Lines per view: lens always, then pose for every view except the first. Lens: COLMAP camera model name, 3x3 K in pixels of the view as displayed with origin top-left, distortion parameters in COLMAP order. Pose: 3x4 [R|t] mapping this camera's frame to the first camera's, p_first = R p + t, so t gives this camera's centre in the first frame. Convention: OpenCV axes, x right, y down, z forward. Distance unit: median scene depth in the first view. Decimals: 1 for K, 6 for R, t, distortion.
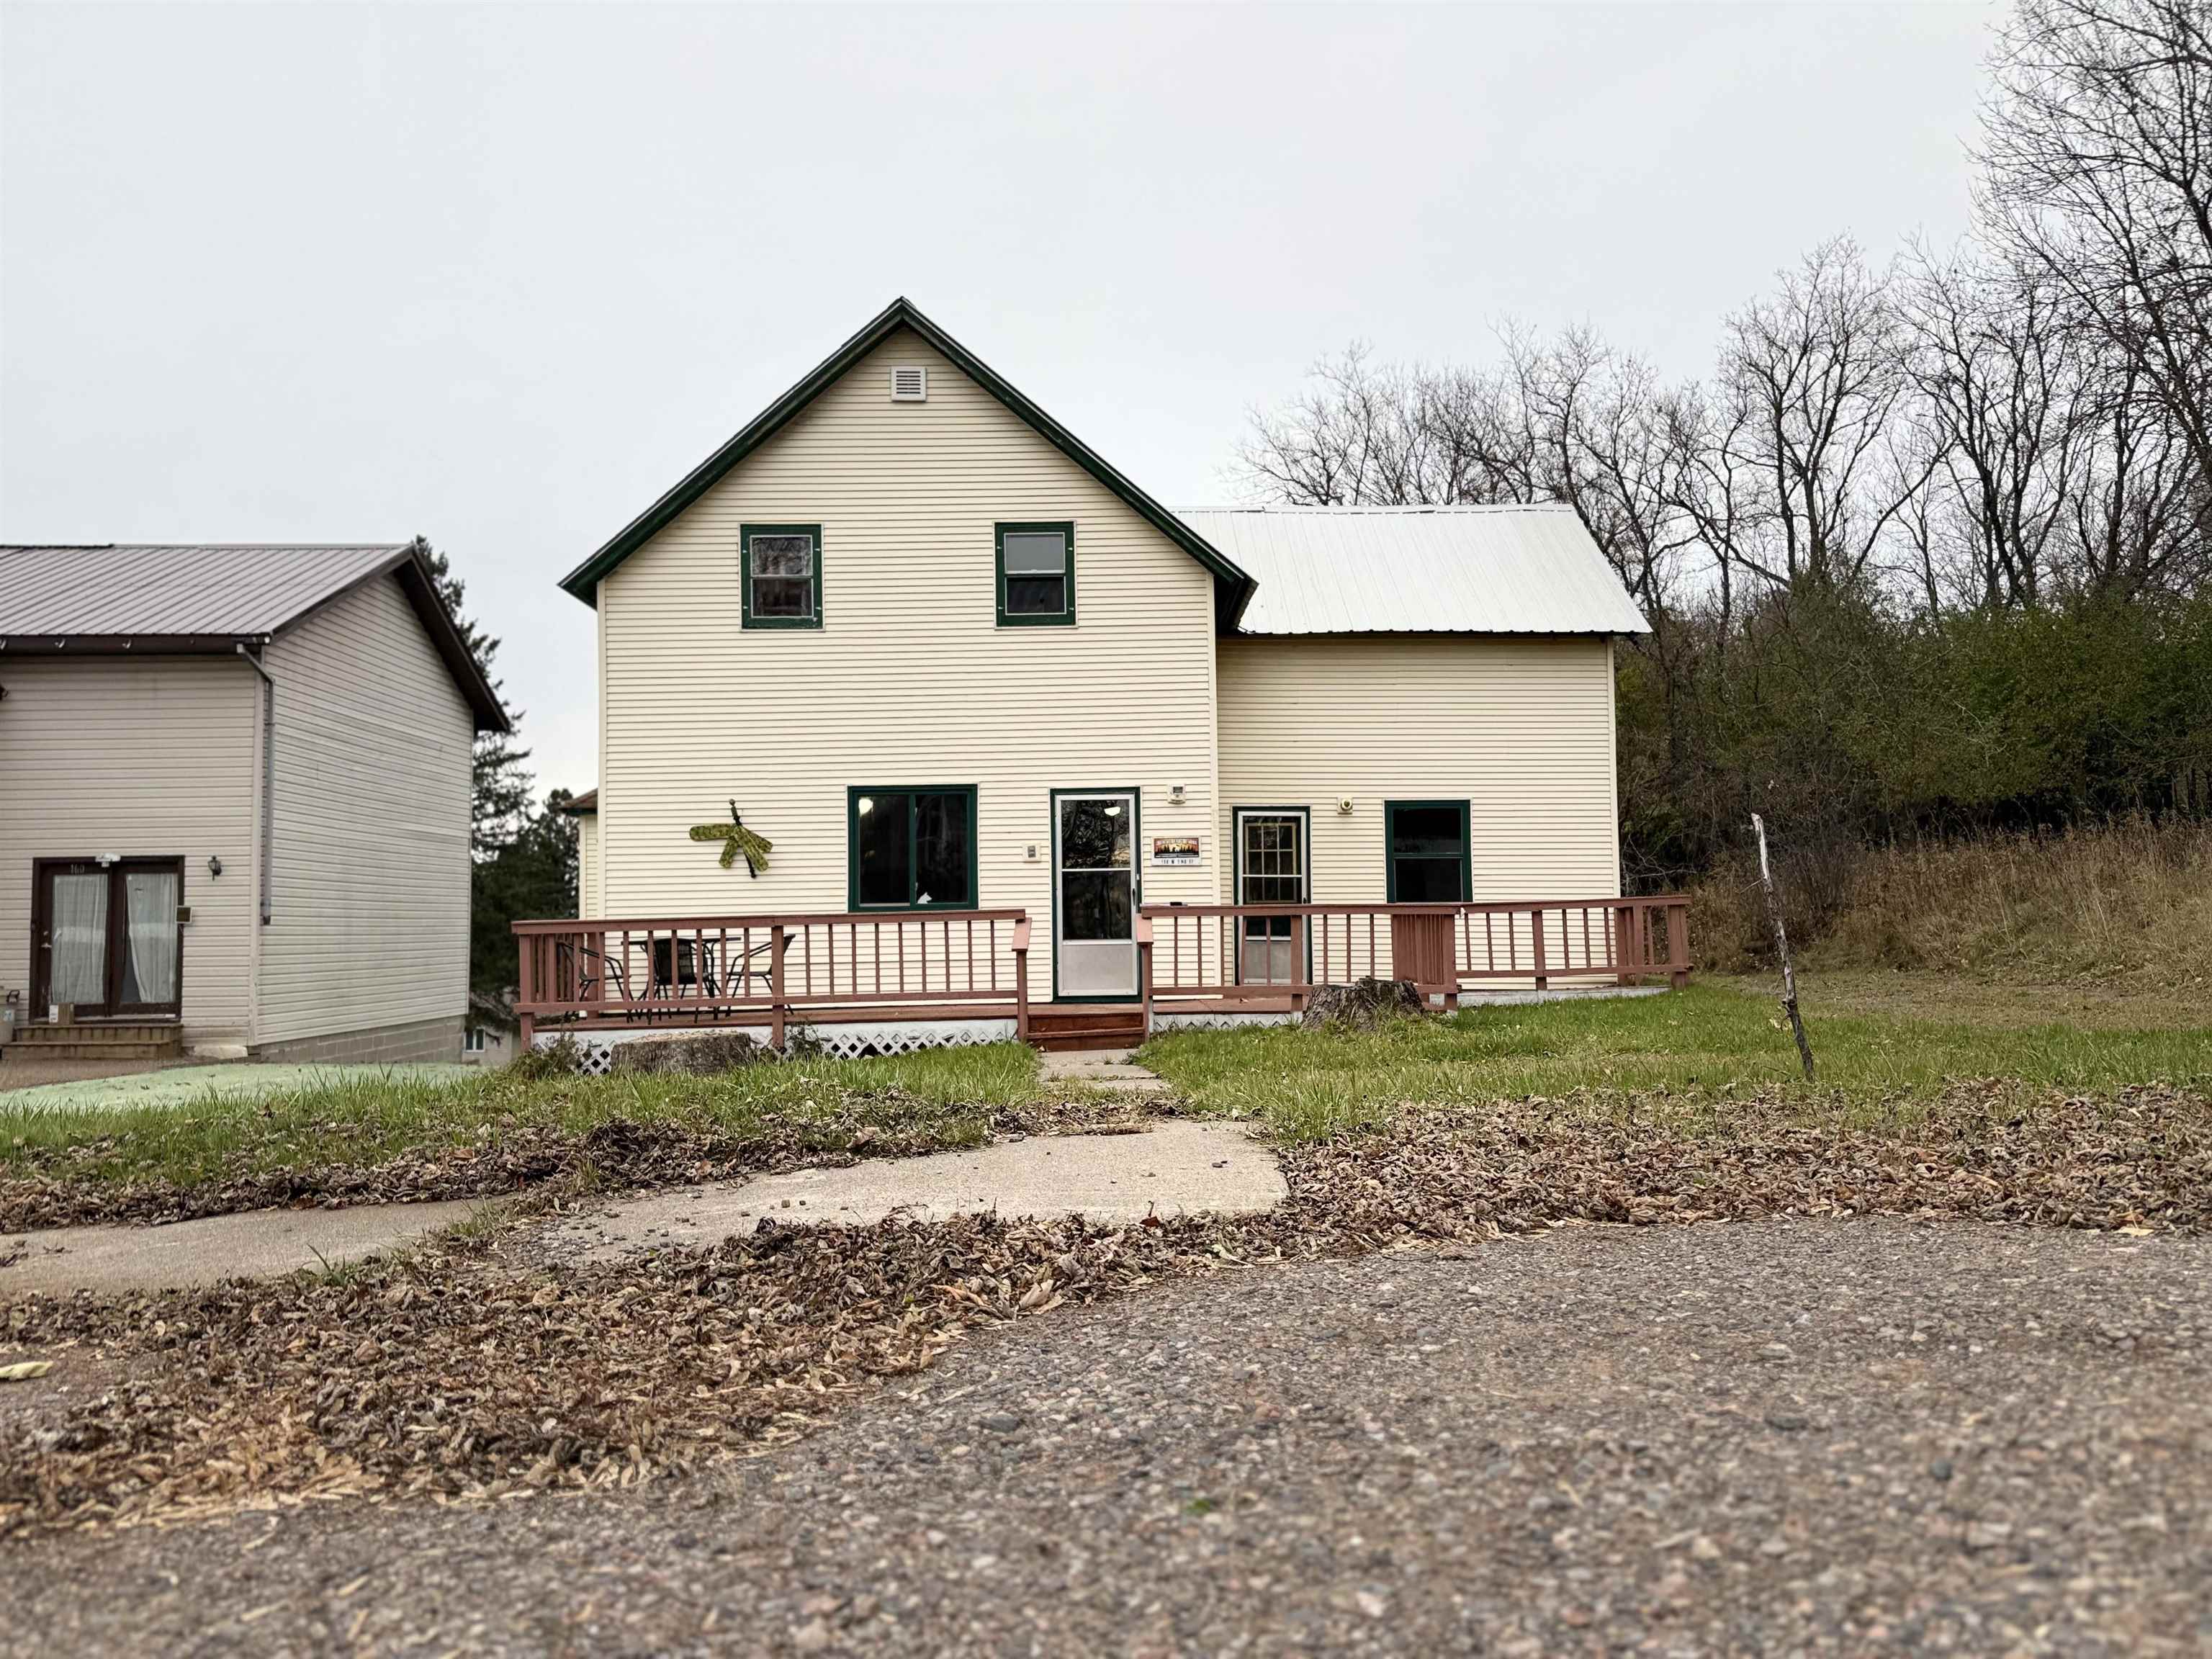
lens RADIAL K [[1561.4, 0, 1106.0], [0, 1561.4, 829.5], [0, 0, 1]] dist [0.085714, -0.002515]
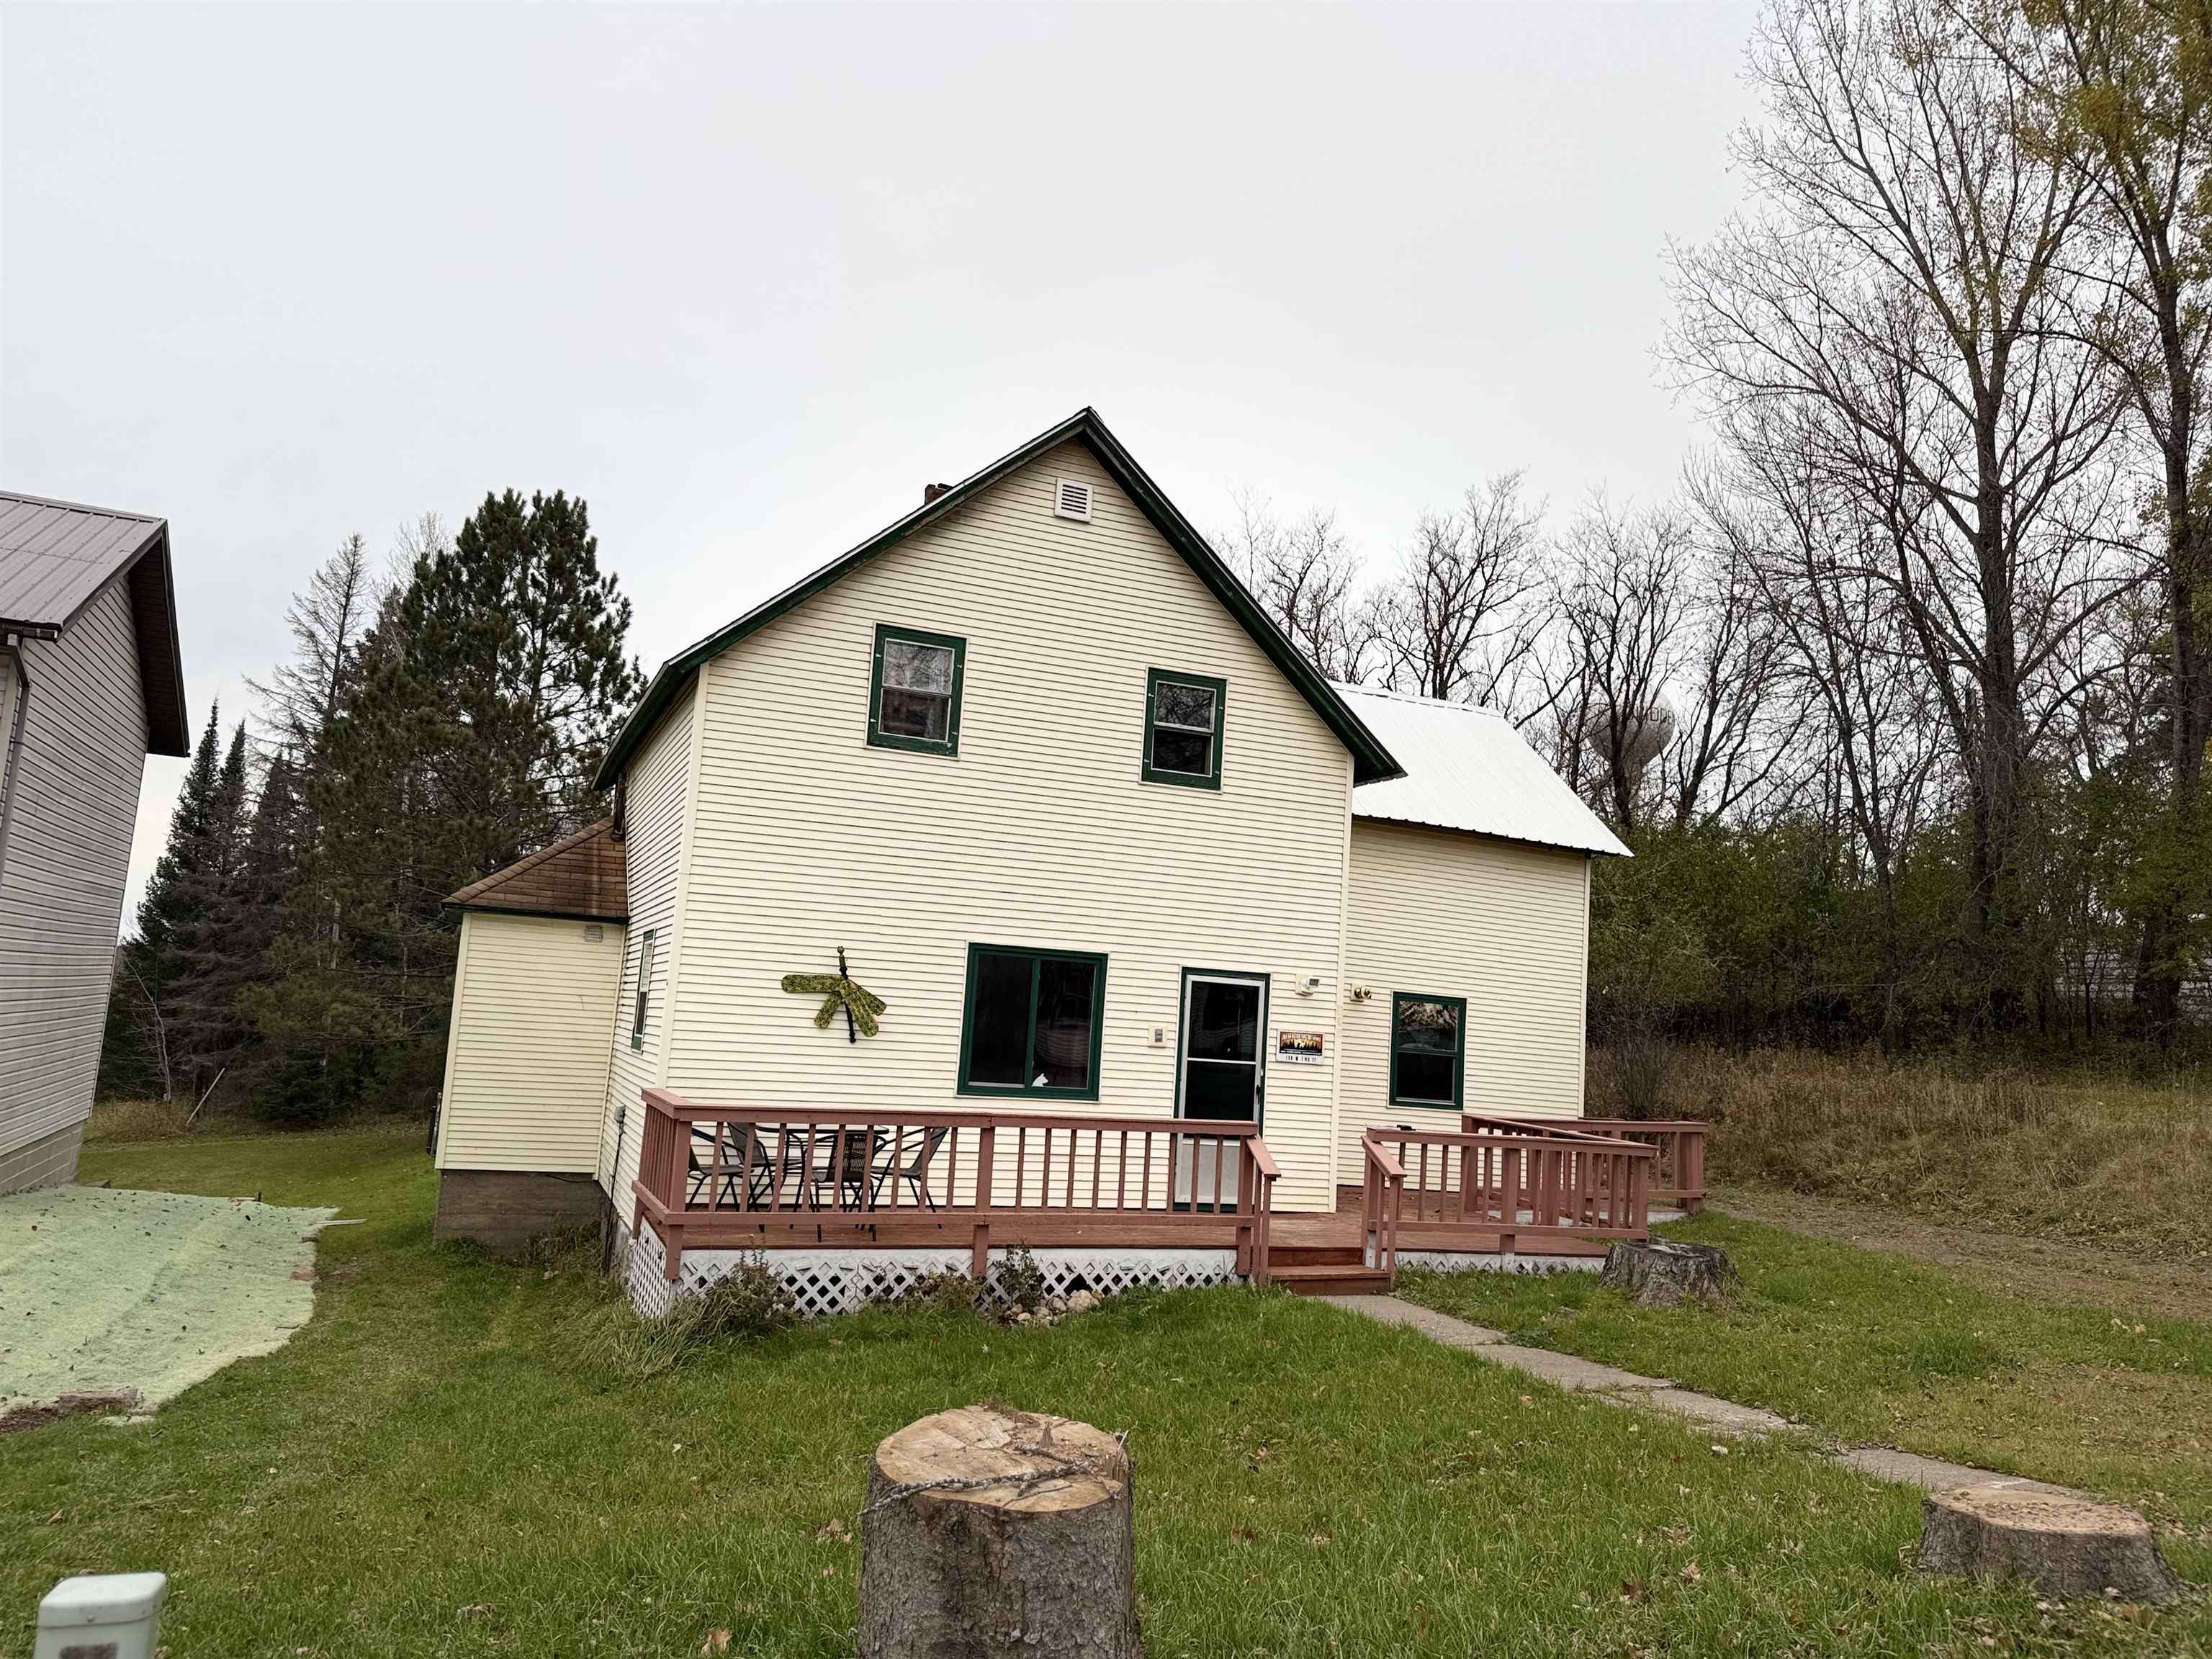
lens RADIAL K [[1544.8, 0, 1104.9], [0, 1544.8, 812.4], [0, 0, 1]] dist [0.087410, -0.106486]
pose [[0.928136, 0.127550, 0.349705, -0.398906], [-0.106665, 0.991197, -0.078432, -0.039451], [-0.356631, 0.035494, 0.933571, 0.175623]]
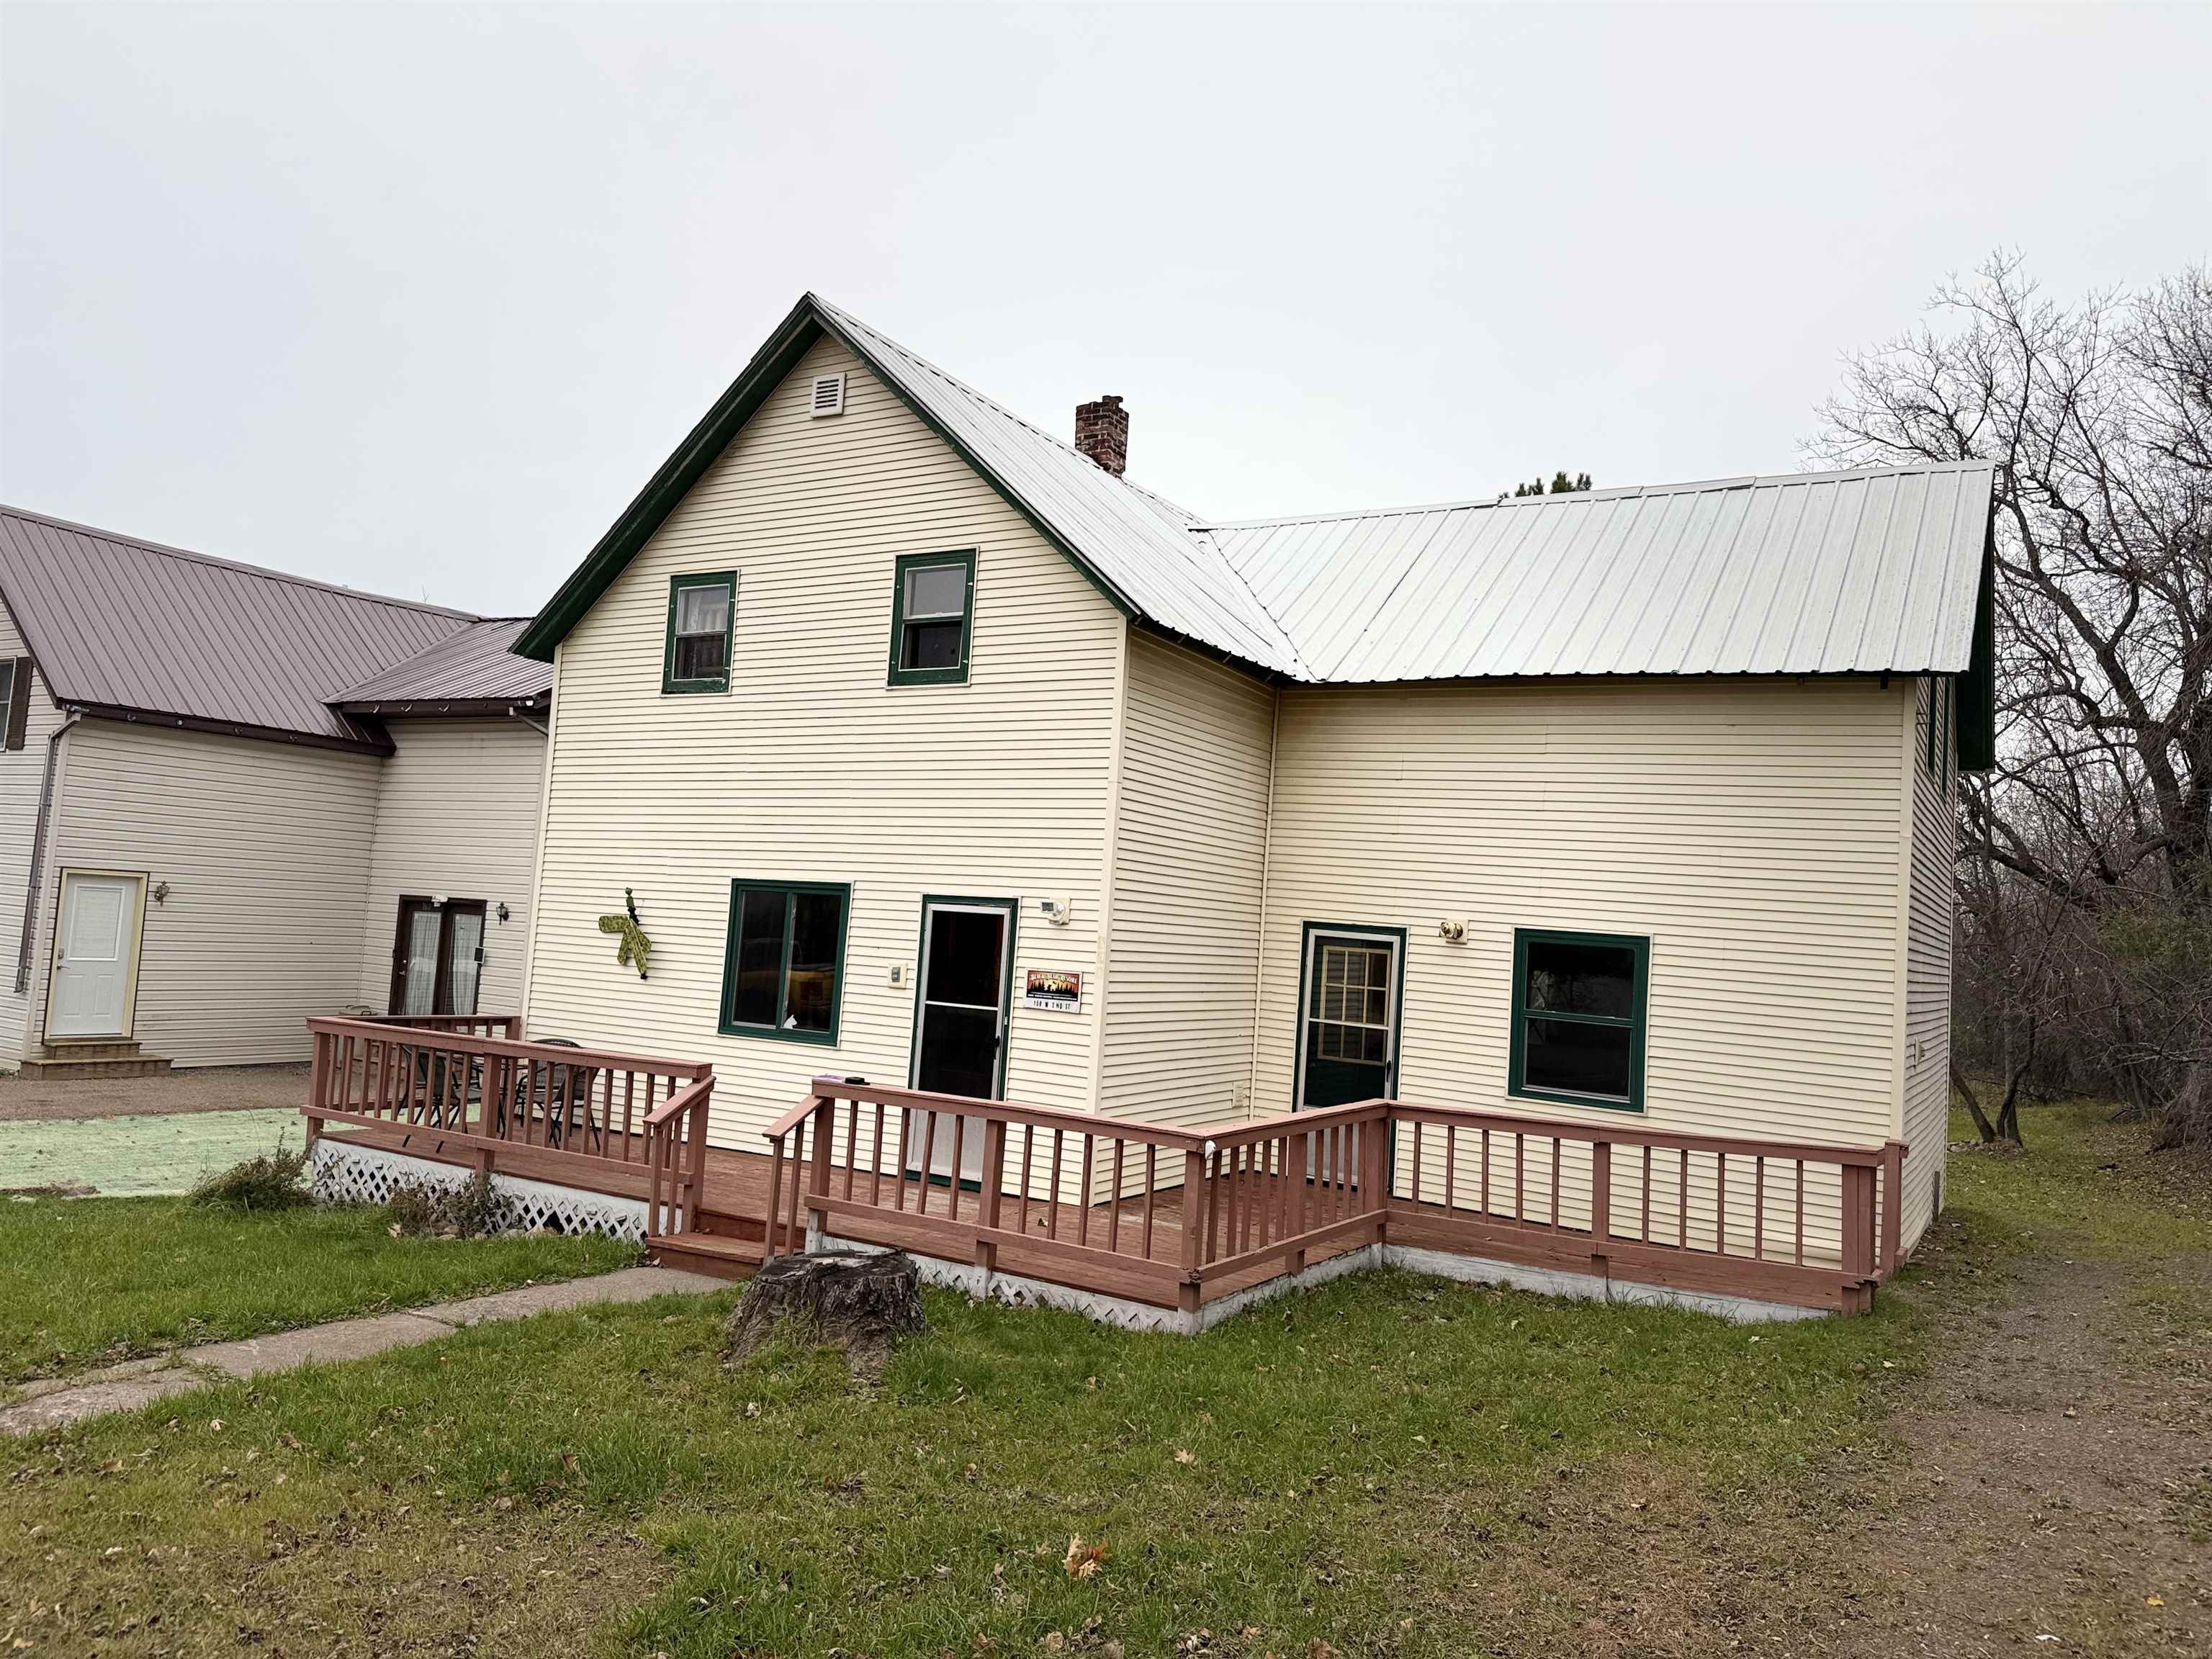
lens RADIAL K [[1574.3, 0, 1096.3], [0, 1574.3, 788.7], [0, 0, 1]] dist [0.092070, -0.000617]
pose [[0.841145, 0.021001, -0.540402, 0.453266], [-0.040850, 0.998858, -0.024768, -0.062100], [0.539265, 0.042909, 0.841042, 0.385759]]
